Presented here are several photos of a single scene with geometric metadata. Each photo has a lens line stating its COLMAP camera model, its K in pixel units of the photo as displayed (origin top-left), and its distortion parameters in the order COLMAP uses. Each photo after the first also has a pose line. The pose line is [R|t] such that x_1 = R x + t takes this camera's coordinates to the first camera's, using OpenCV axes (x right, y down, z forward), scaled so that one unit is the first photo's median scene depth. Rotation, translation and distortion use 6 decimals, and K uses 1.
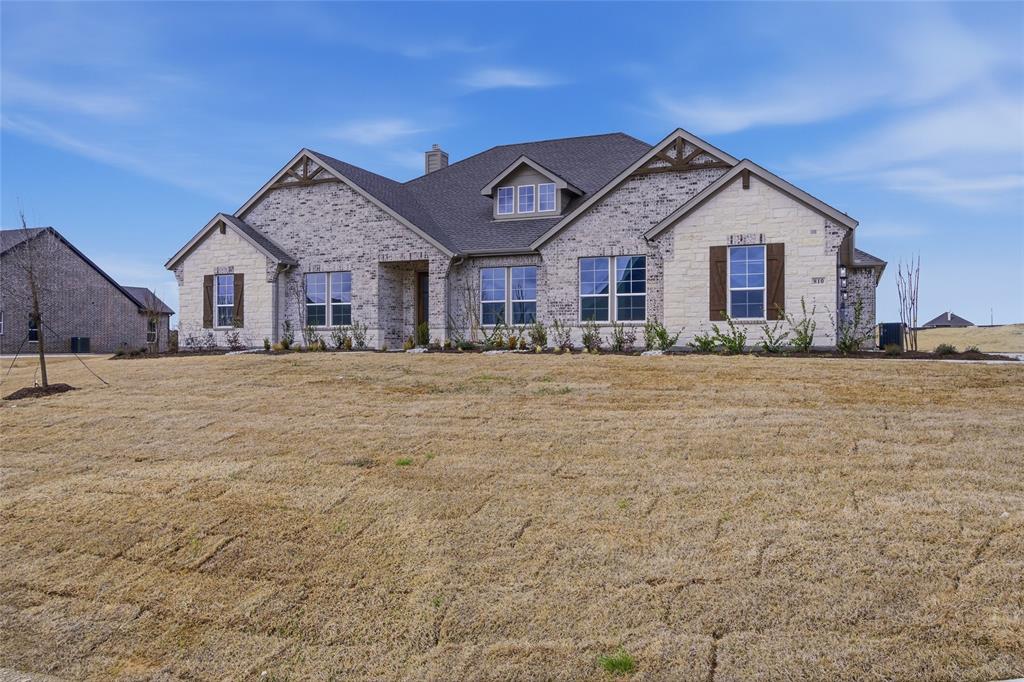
lens RADIAL K [[460.5, 0, 511.0], [0, 460.5, 343.9], [0, 0, 1]] dist [-0.010307, -0.000917]
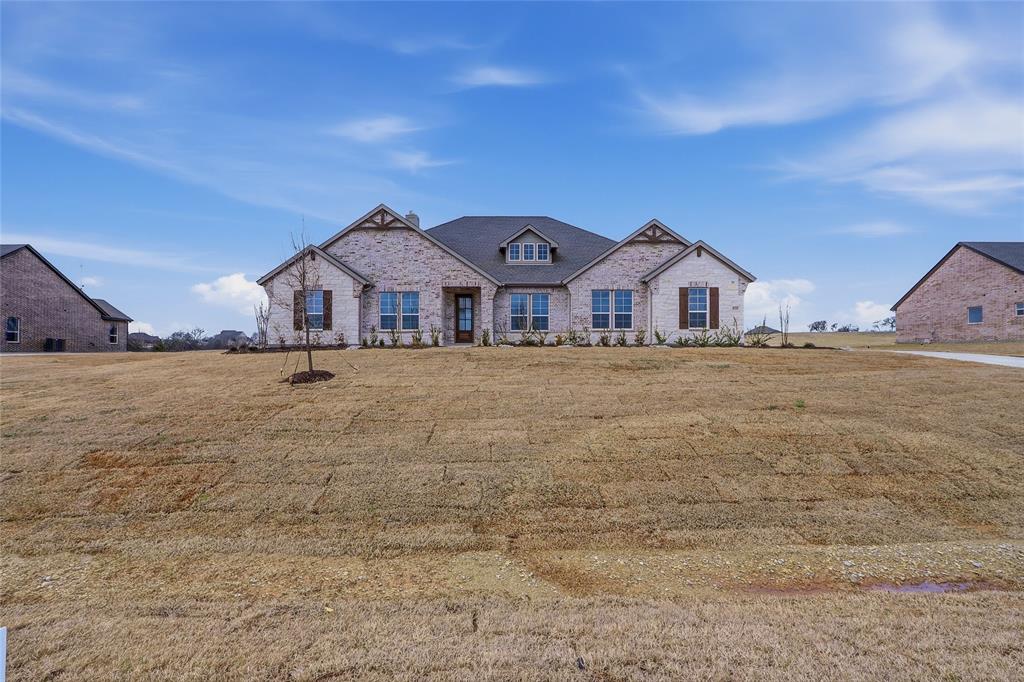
lens RADIAL K [[293.7, 0, 484.6], [0, 293.7, 342.8], [0, 0, 1]] dist [-0.012877, 0.000027]
pose [[0.970063, 0.001883, 0.242846, -0.397051], [-0.000349, 0.999980, -0.006358, 0.007475], [-0.242853, 0.006082, 0.970044, 0.060089]]
